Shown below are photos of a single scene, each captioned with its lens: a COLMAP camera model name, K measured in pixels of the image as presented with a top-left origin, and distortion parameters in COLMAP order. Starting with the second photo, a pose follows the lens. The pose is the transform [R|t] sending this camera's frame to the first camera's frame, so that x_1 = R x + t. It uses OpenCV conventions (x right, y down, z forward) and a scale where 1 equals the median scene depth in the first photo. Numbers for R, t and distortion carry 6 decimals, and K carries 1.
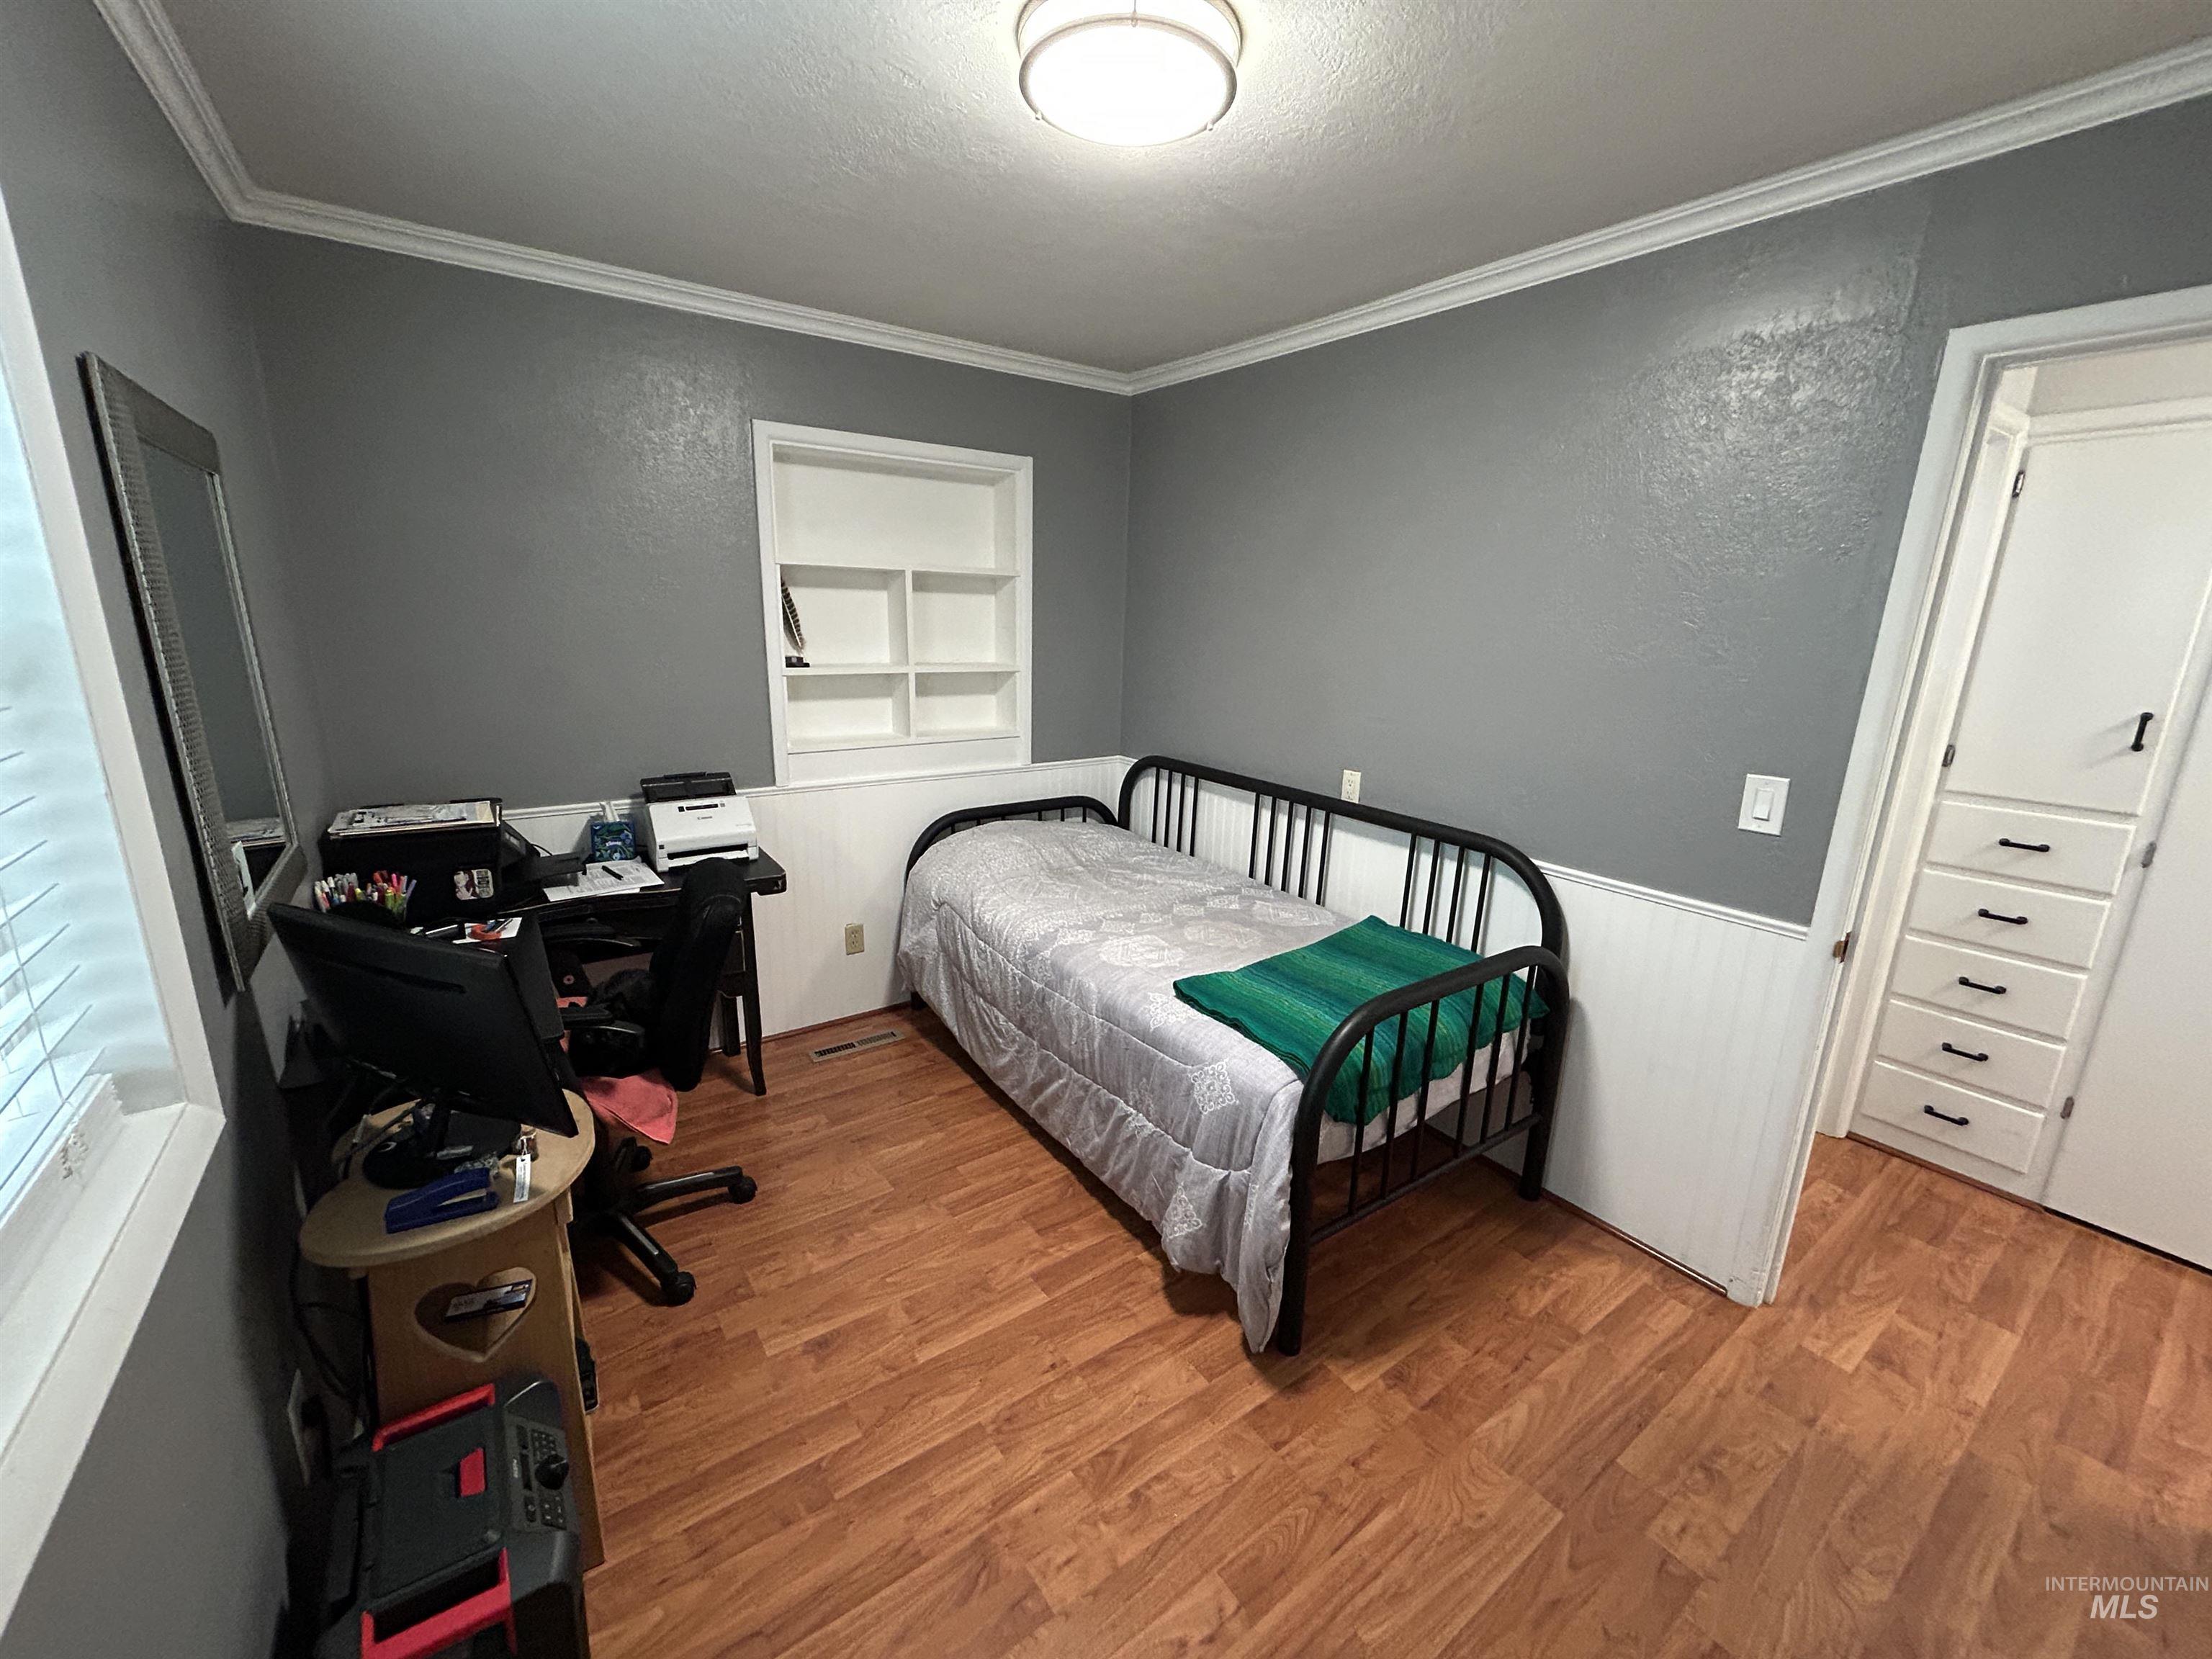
lens RADIAL K [[893.8, 0, 1100.7], [0, 893.8, 833.0], [0, 0, 1]] dist [0.000864, -0.000551]
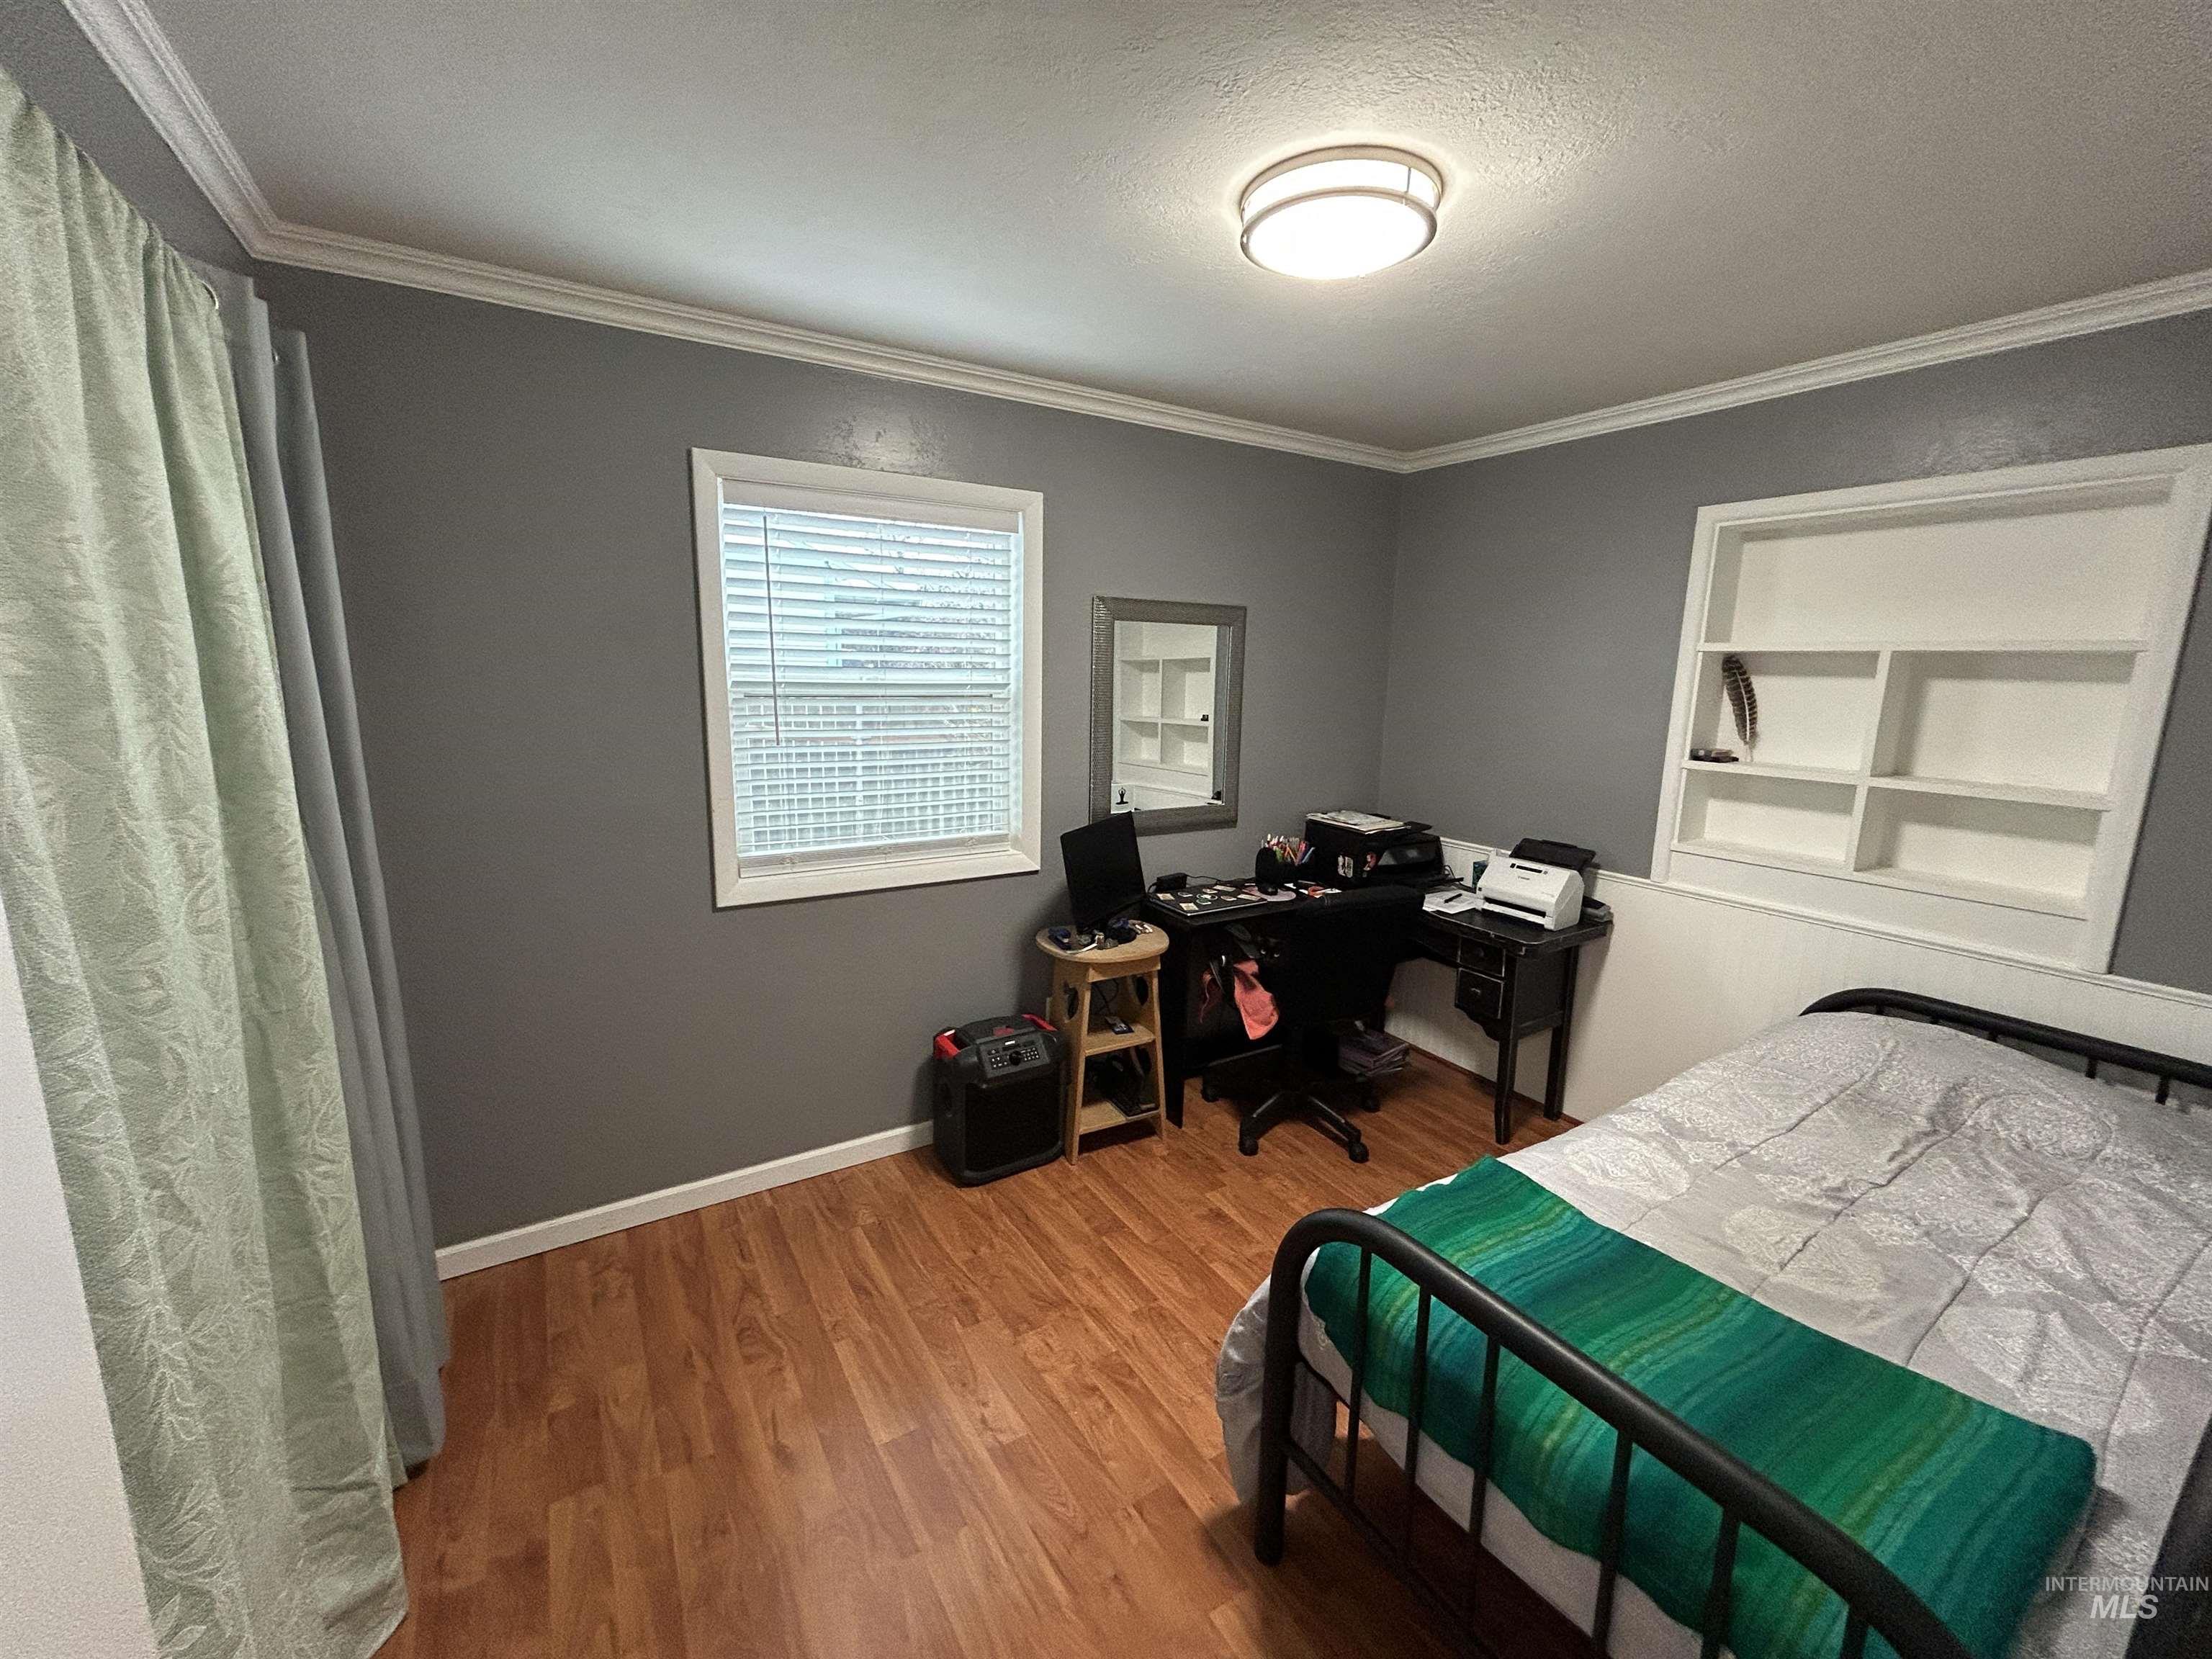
lens RADIAL K [[893.8, 0, 1098.2], [0, 893.8, 829.3], [0, 0, 1]] dist [0.000864, -0.000551]
pose [[-0.070630, 0.153433, -0.985632, 0.743021], [-0.261873, 0.950589, 0.166744, -0.131670], [0.962514, 0.269888, -0.026960, 0.541176]]
